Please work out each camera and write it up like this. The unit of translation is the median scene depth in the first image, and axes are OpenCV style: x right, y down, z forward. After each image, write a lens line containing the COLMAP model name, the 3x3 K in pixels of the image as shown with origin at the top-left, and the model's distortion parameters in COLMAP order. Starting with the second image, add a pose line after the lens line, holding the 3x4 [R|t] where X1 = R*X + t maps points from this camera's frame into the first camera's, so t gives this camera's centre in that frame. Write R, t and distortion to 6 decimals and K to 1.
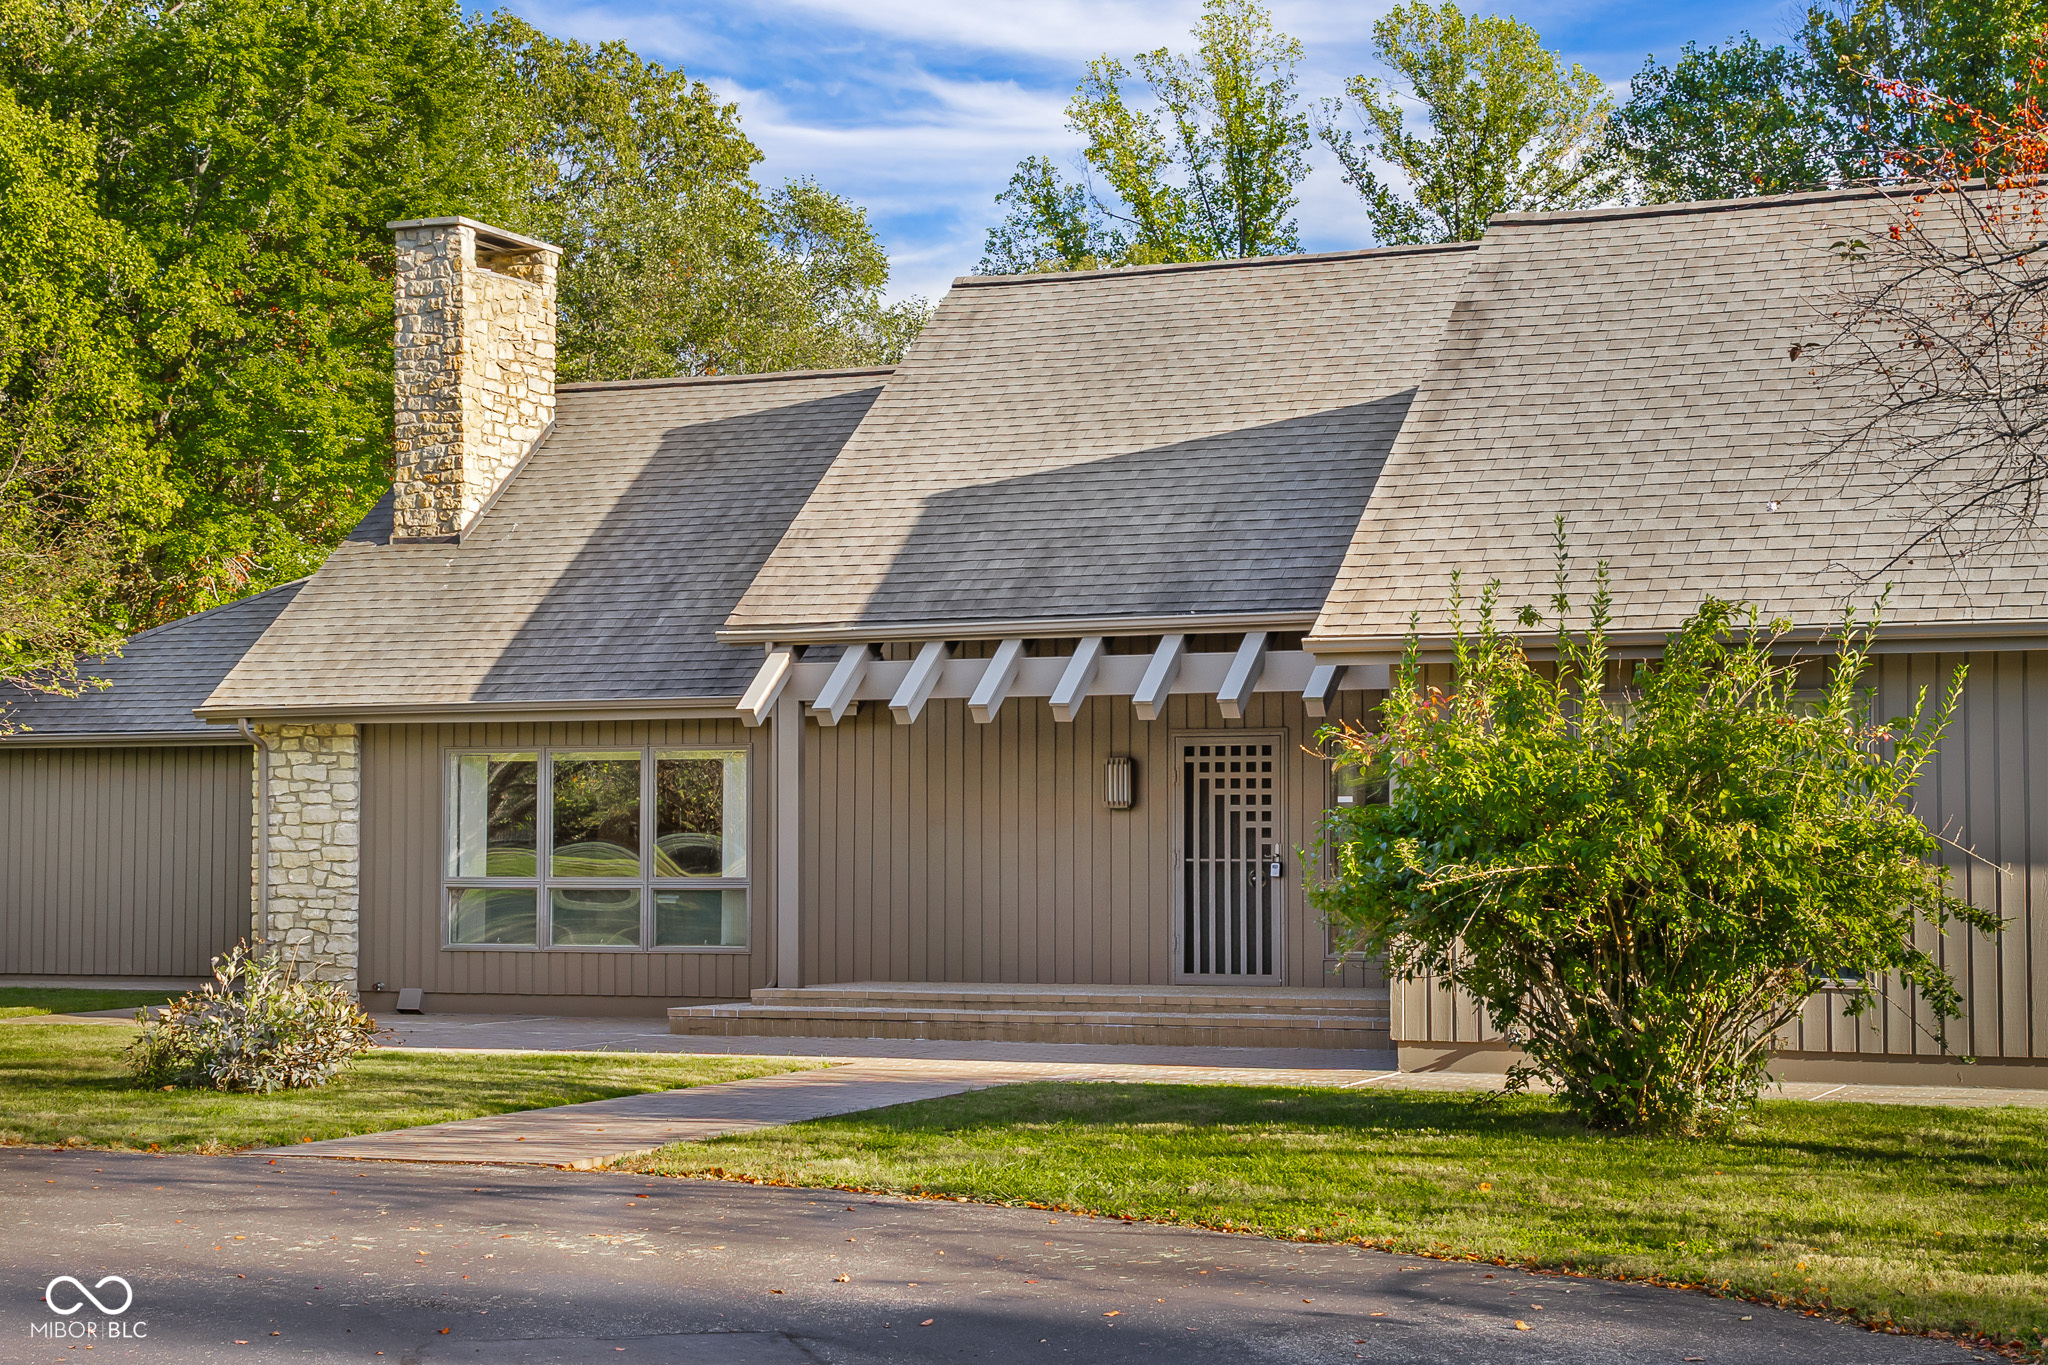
lens RADIAL K [[3500.5, 0, 1024.0], [0, 3500.5, 682.5], [0, 0, 1]] dist [0.041875, -0.113192]
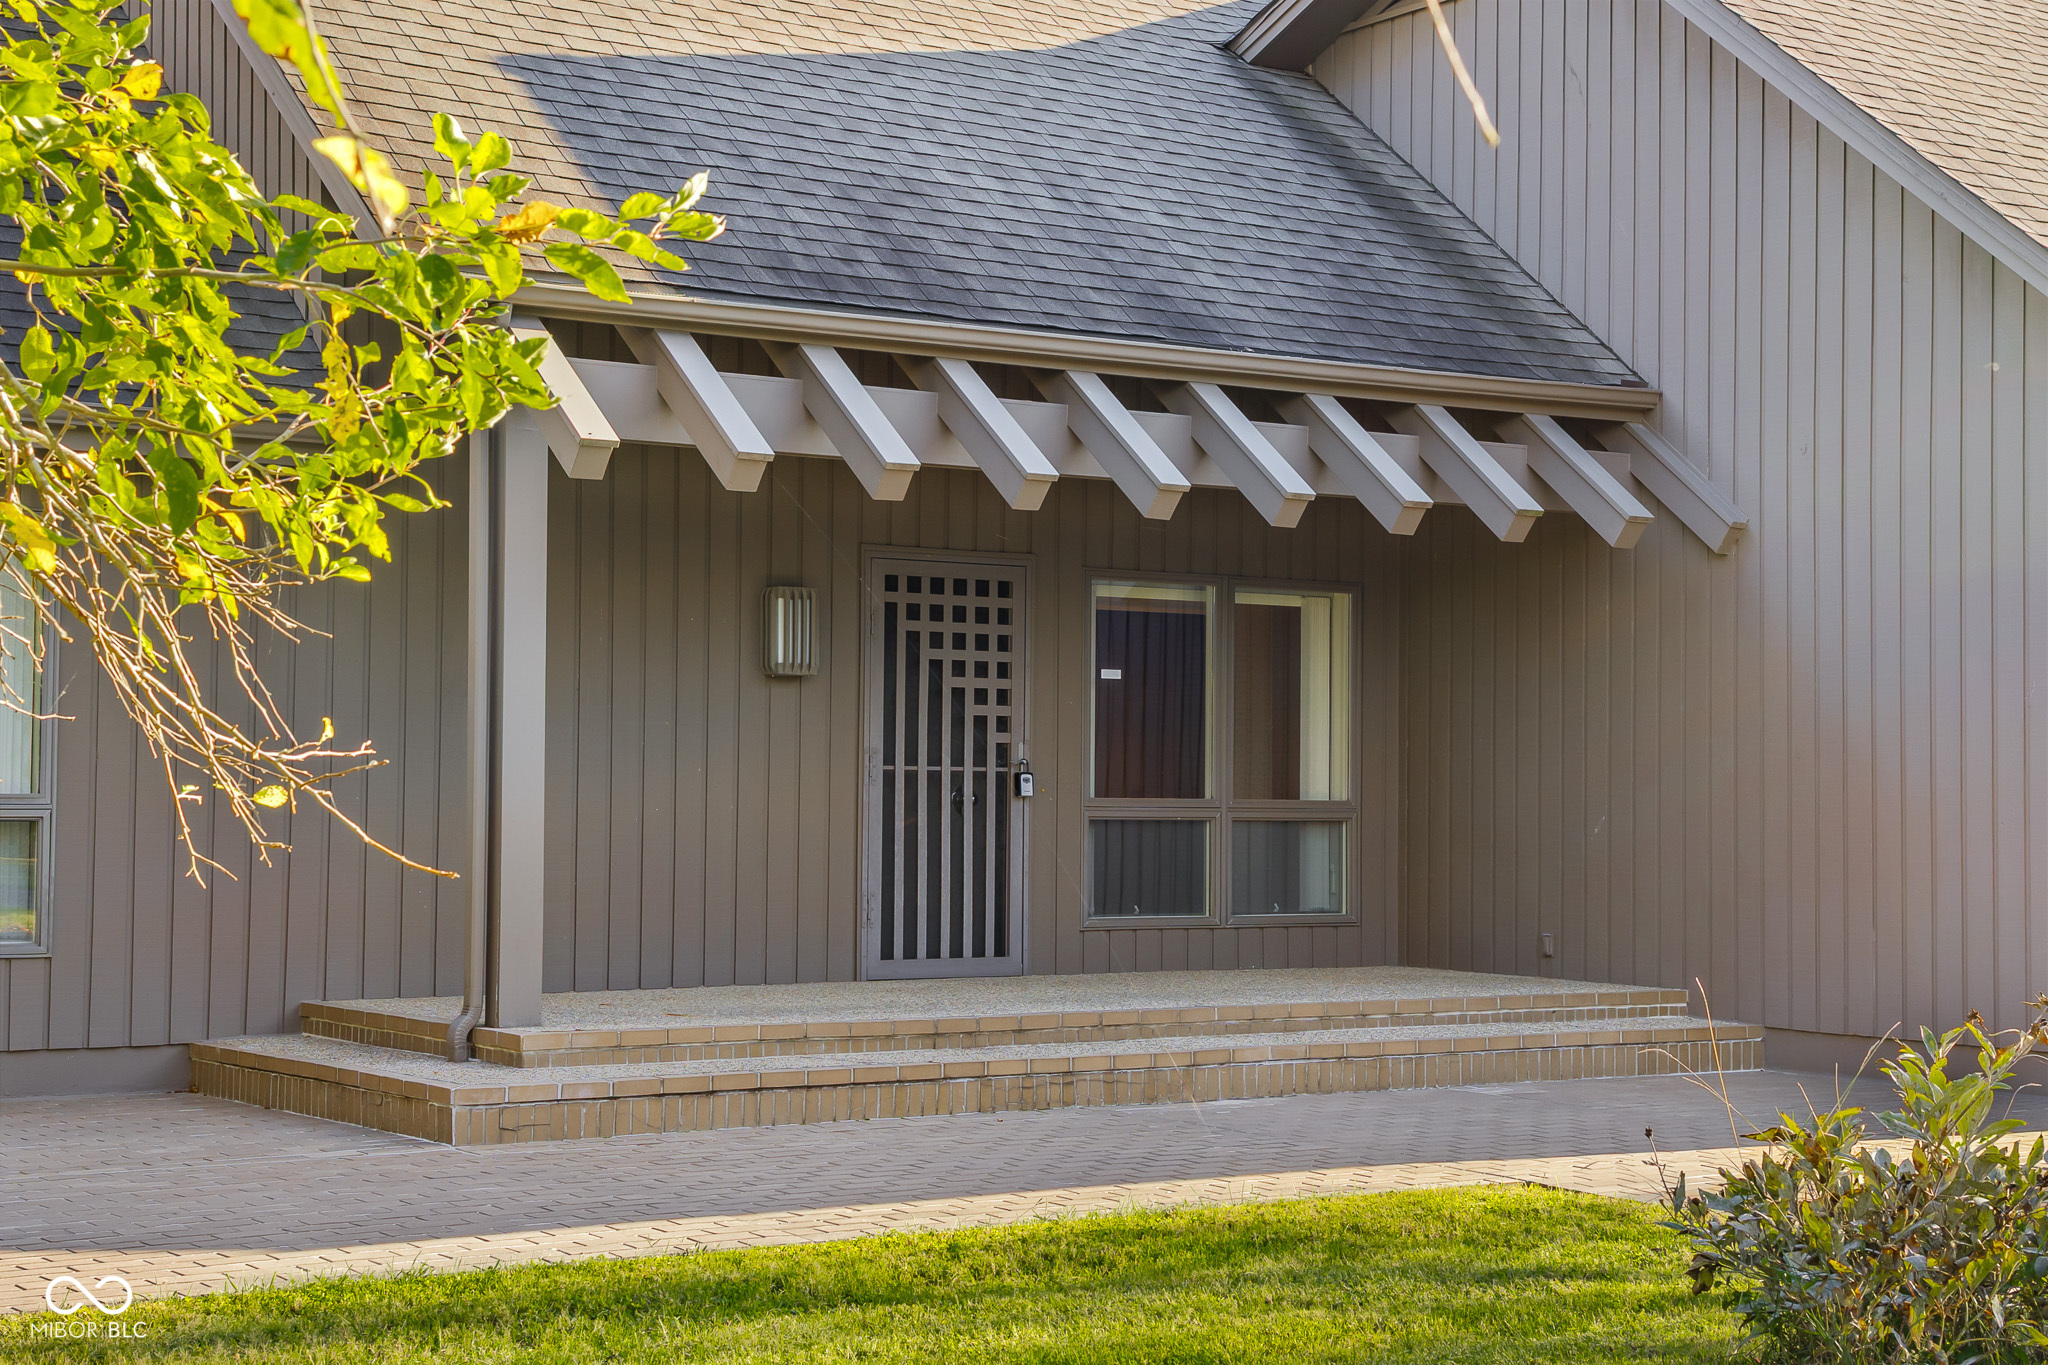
lens RADIAL K [[3172.6, 0, 1024.0], [0, 3172.6, 682.5], [0, 0, 1]] dist [0.054890, 0.005191]
pose [[0.530299, 0.032922, 0.847171, -0.353866], [-0.055157, 0.998469, -0.004276, 0.033698], [-0.846015, -0.044460, 0.531302, 0.627375]]
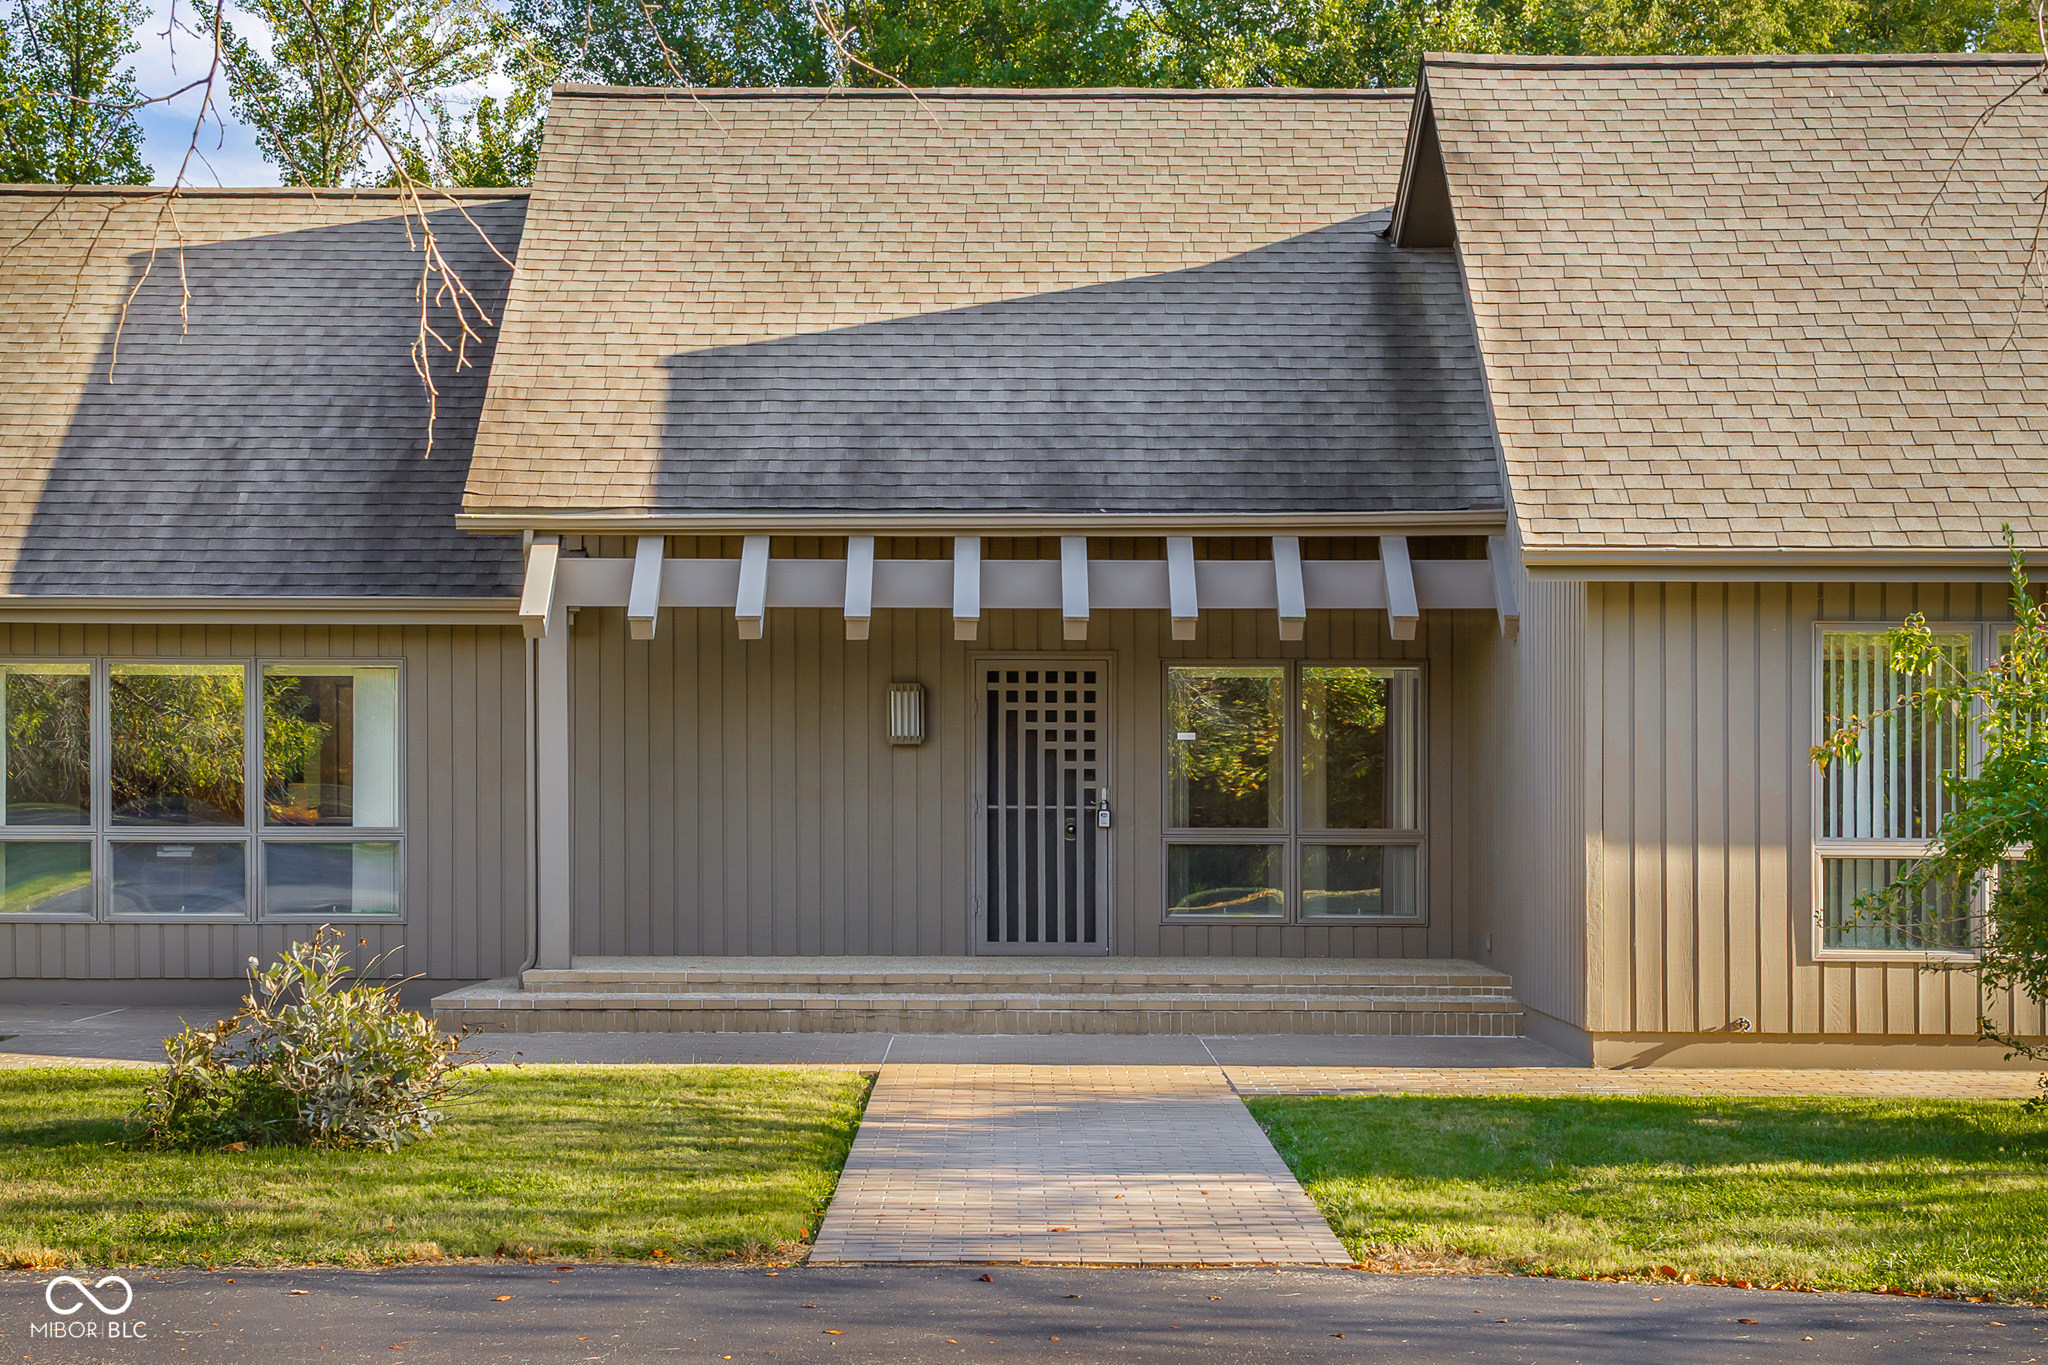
lens RADIAL K [[3553.5, 0, 1034.8], [0, 3553.5, 807.5], [0, 0, 1]] dist [0.107186, -0.089241]
pose [[0.920734, -0.000231, 0.390191, -0.247323], [-0.023030, 0.998224, 0.054935, 0.003560], [-0.389511, -0.059567, 0.919093, 0.193285]]
